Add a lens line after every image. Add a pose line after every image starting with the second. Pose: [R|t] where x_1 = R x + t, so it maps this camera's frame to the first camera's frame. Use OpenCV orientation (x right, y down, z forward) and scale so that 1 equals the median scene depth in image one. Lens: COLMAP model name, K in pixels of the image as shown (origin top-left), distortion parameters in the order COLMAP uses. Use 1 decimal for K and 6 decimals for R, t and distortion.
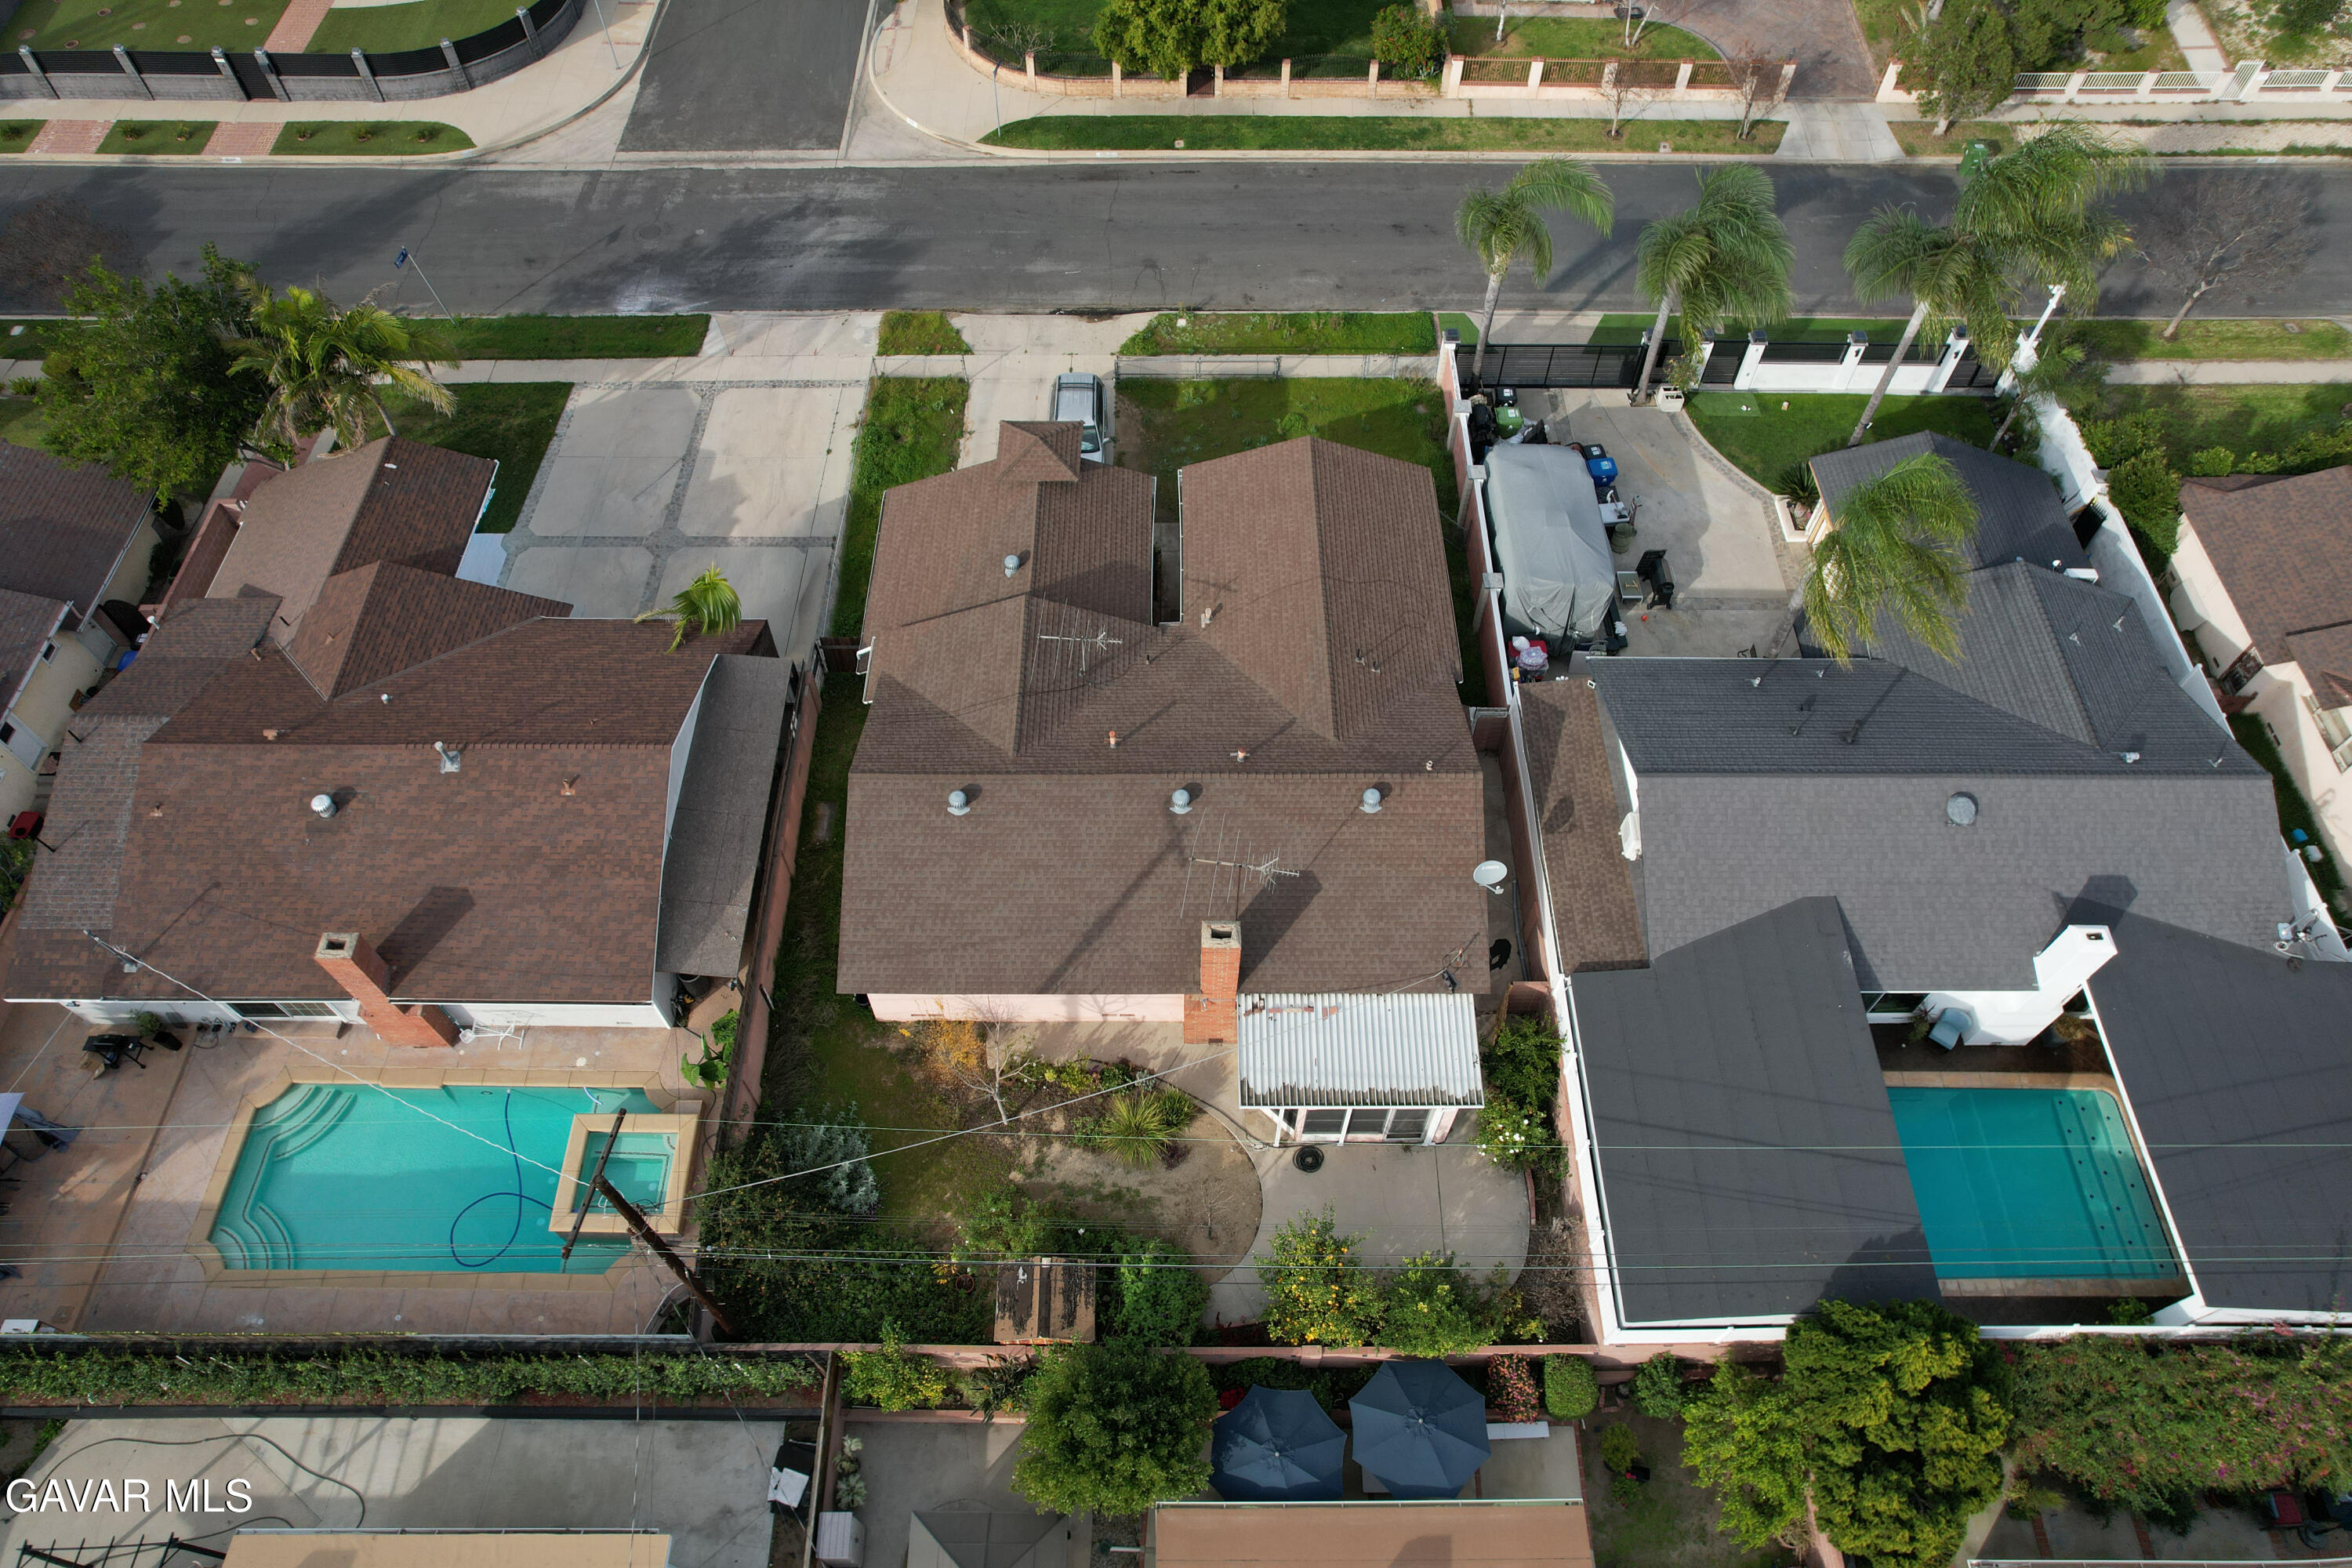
lens RADIAL K [[1509.9, 0, 1176.0], [0, 1509.9, 784.0], [0, 0, 1]] dist [-0.001087, -0.000928]
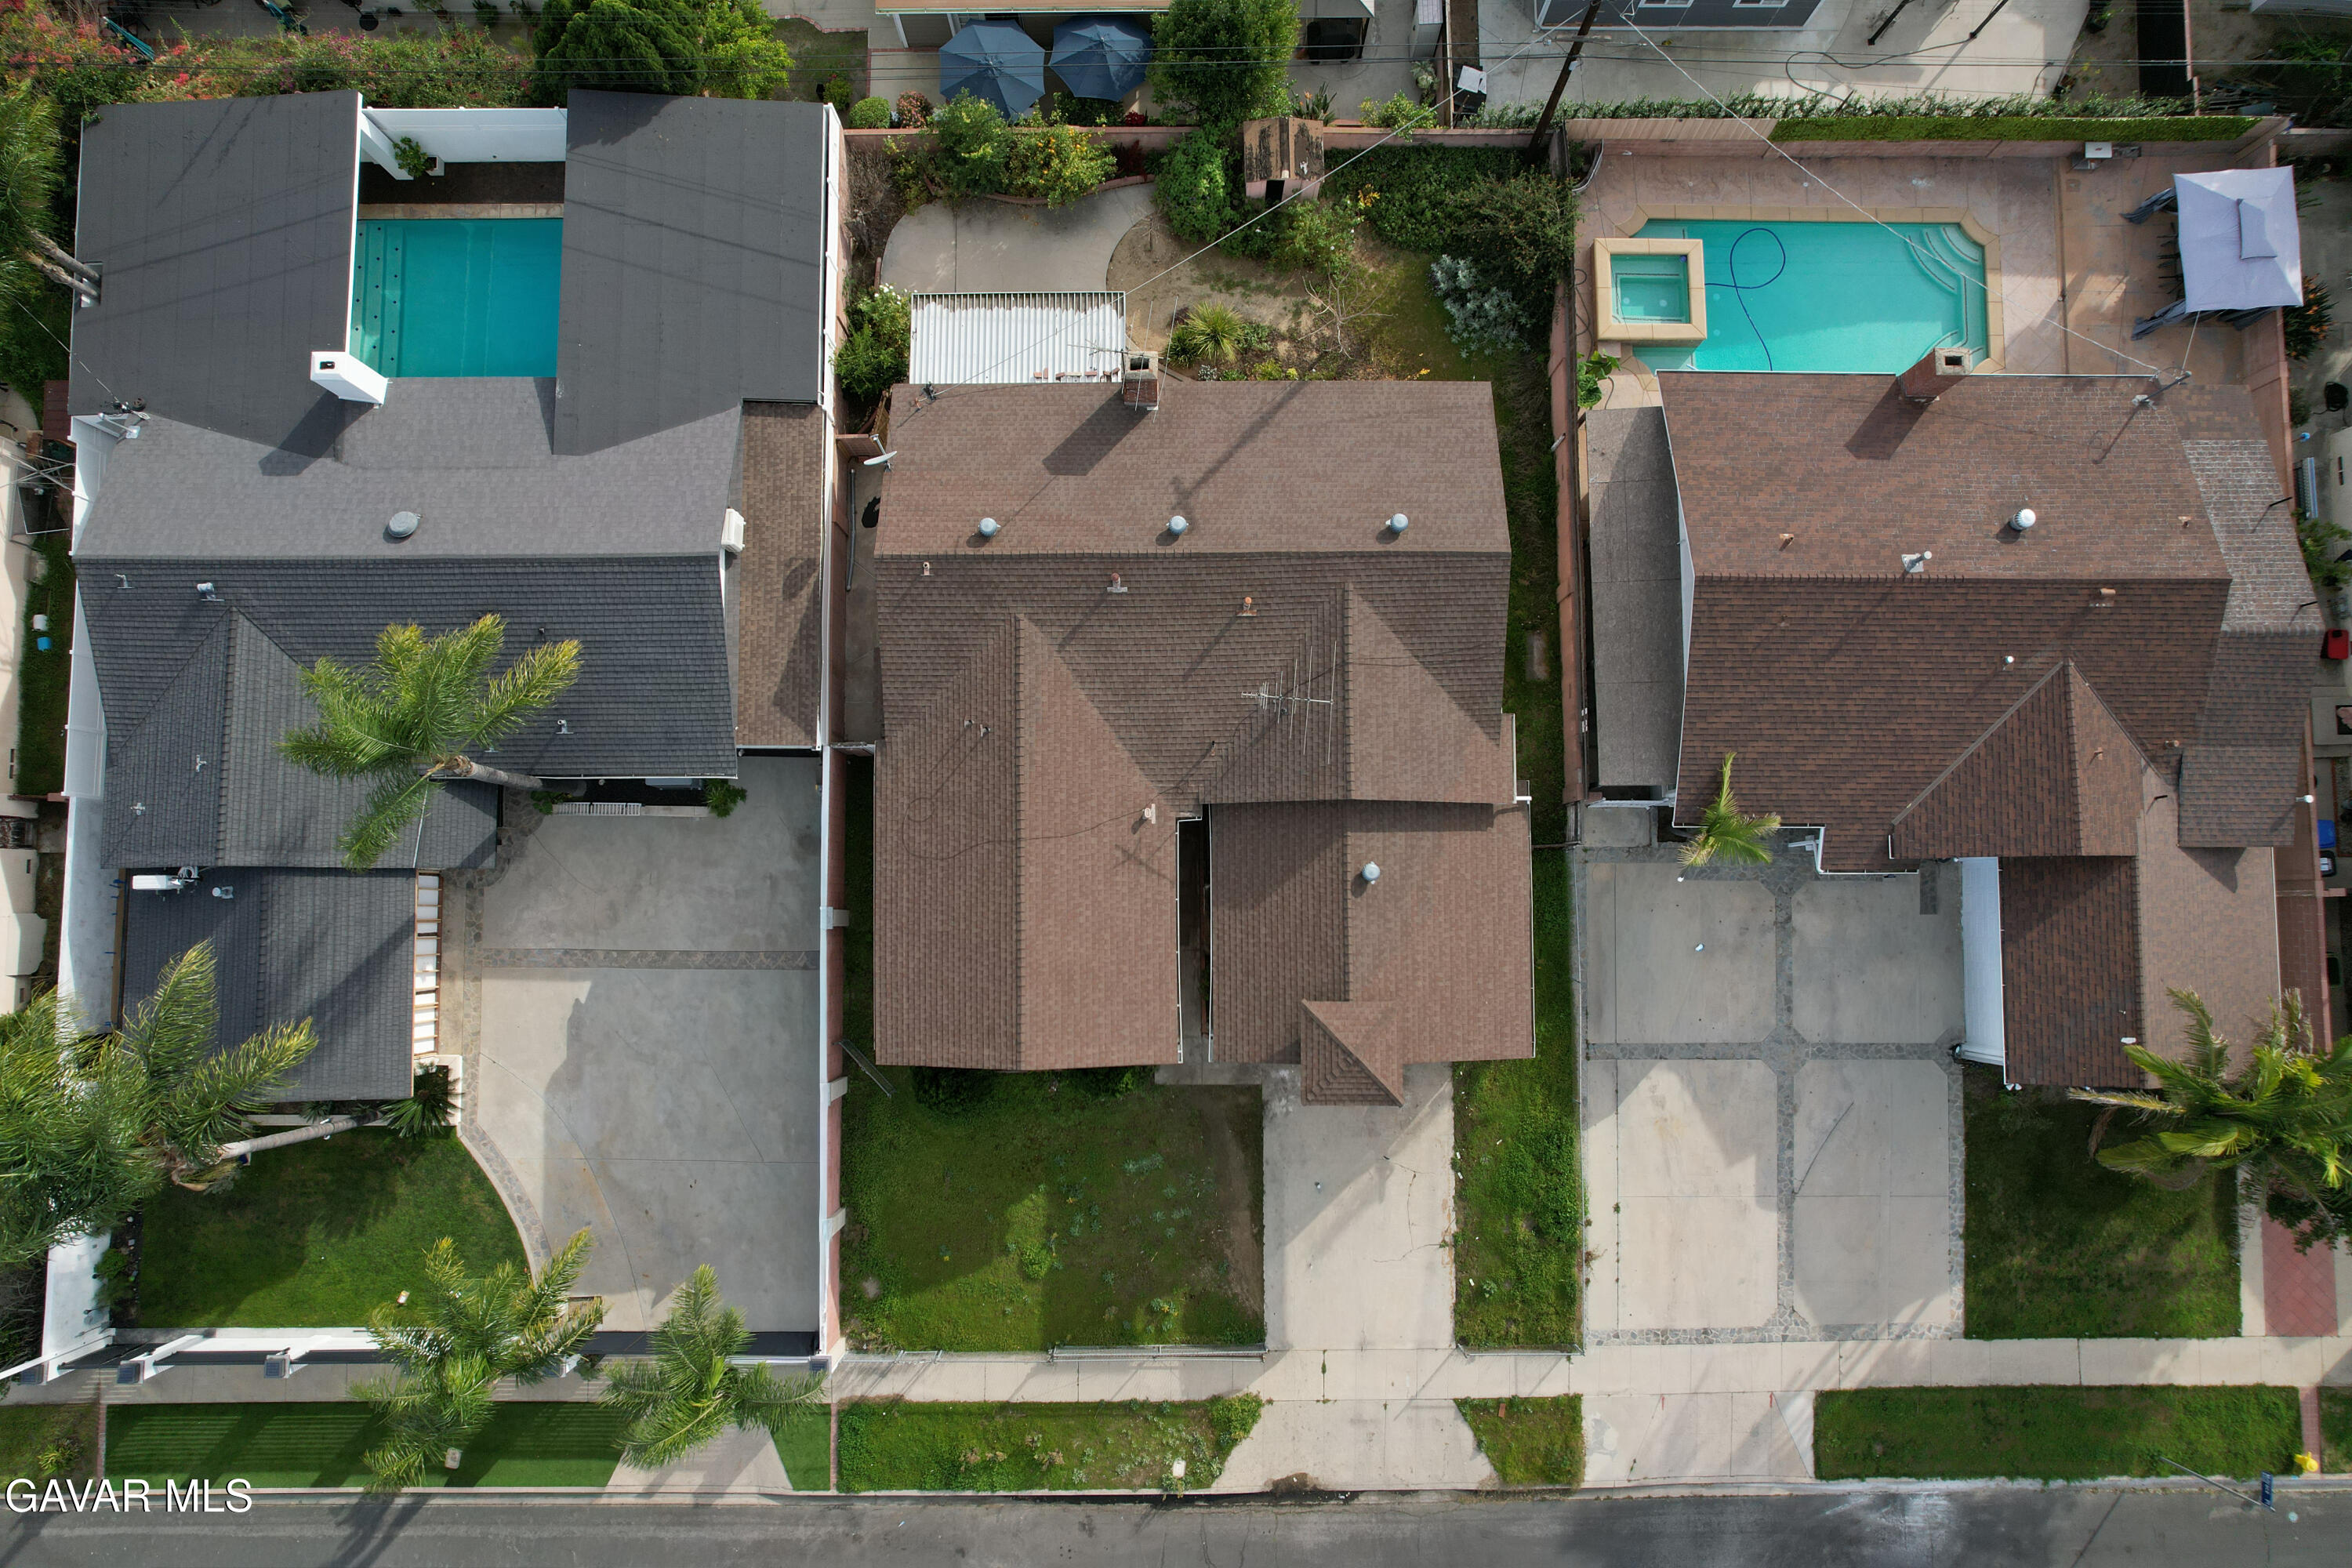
lens RADIAL K [[1490.9, 0, 1176.0], [0, 1490.9, 784.0], [0, 0, 1]] dist [-0.005465, -0.000677]
pose [[-0.999961, 0.005626, -0.006754, 0.011145], [-0.008607, -0.782447, 0.622658, -0.670582], [-0.001782, 0.622692, 0.782465, 0.297759]]
